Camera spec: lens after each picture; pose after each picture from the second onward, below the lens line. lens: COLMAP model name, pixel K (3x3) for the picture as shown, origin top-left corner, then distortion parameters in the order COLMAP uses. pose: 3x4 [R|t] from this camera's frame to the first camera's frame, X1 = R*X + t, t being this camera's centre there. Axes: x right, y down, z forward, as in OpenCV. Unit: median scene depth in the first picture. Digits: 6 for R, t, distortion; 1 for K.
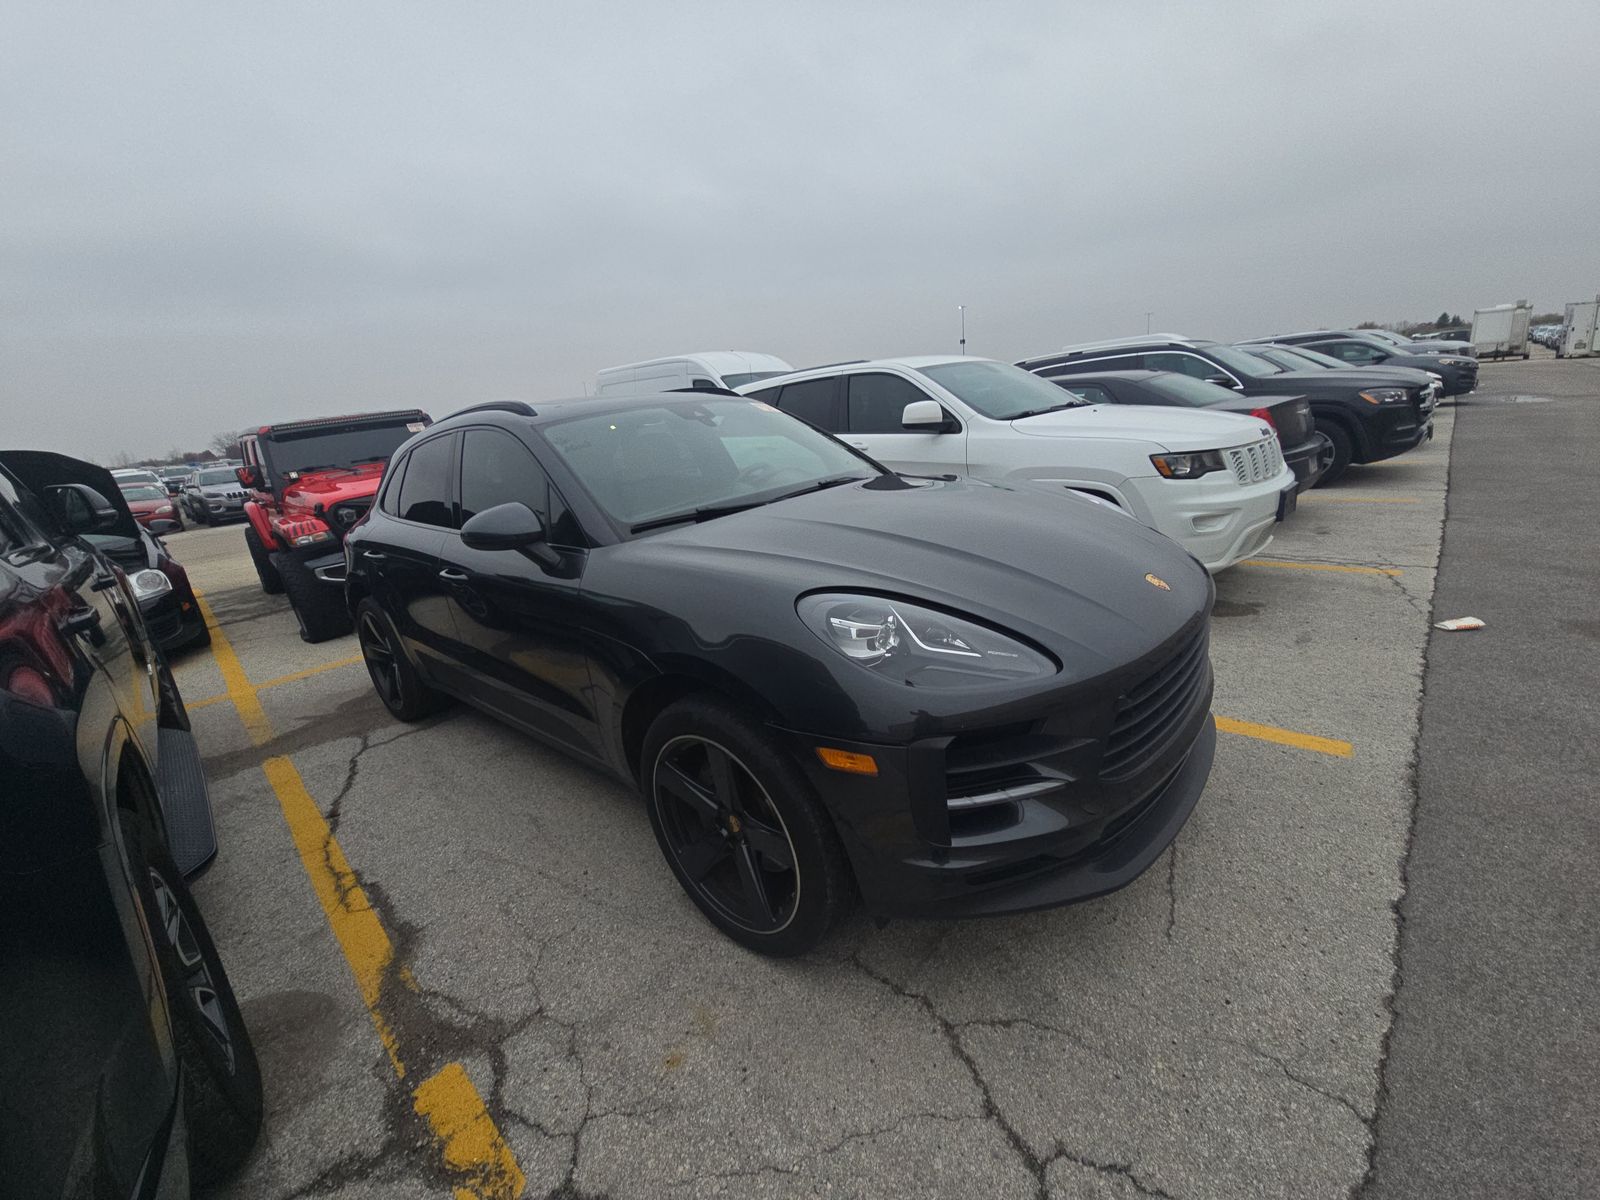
lens RADIAL K [[643.2, 0, 792.6], [0, 643.2, 594.6], [0, 0, 1]] dist [0.010868, -0.007145]
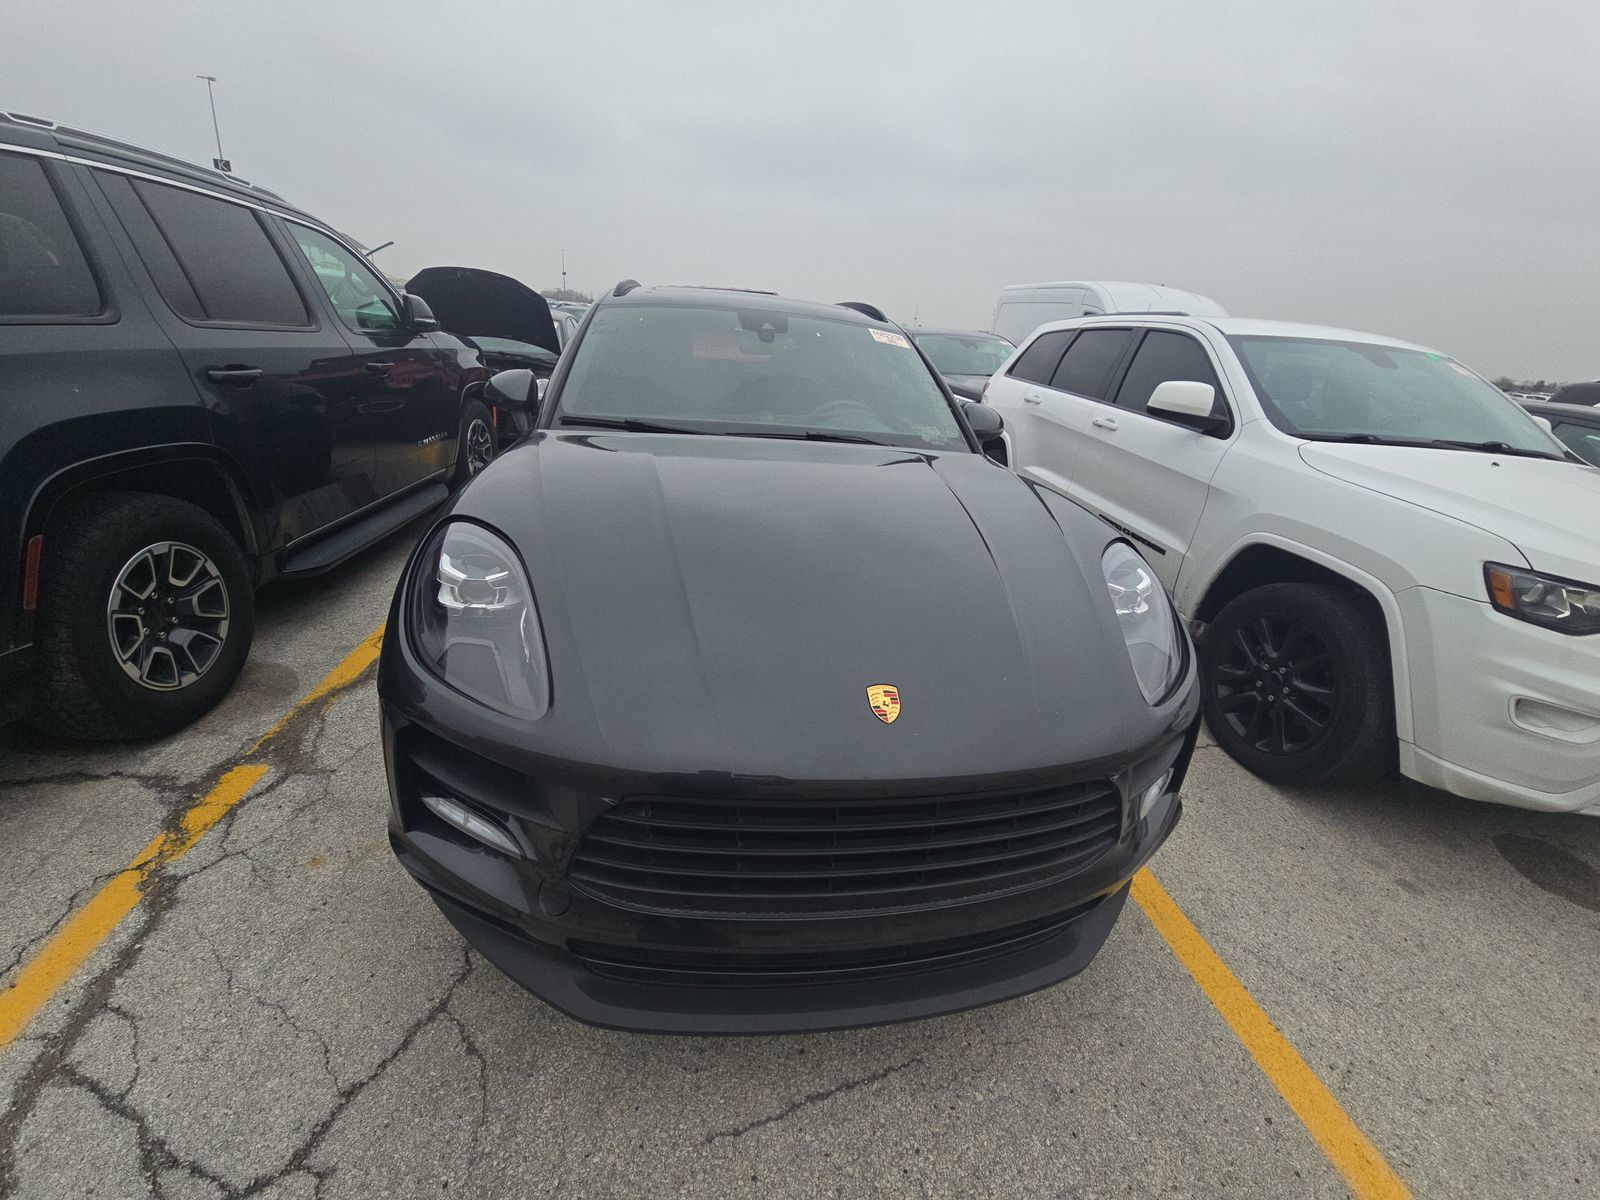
lens RADIAL K [[633.3, 0, 800.0], [0, 633.3, 600.0], [0, 0, 1]] dist [0.034698, -0.020448]
pose [[0.771657, 0.394907, -0.498592, 0.807814], [-0.332477, 0.918720, 0.213101, -0.224115], [0.542222, 0.001329, 0.840234, 0.462834]]
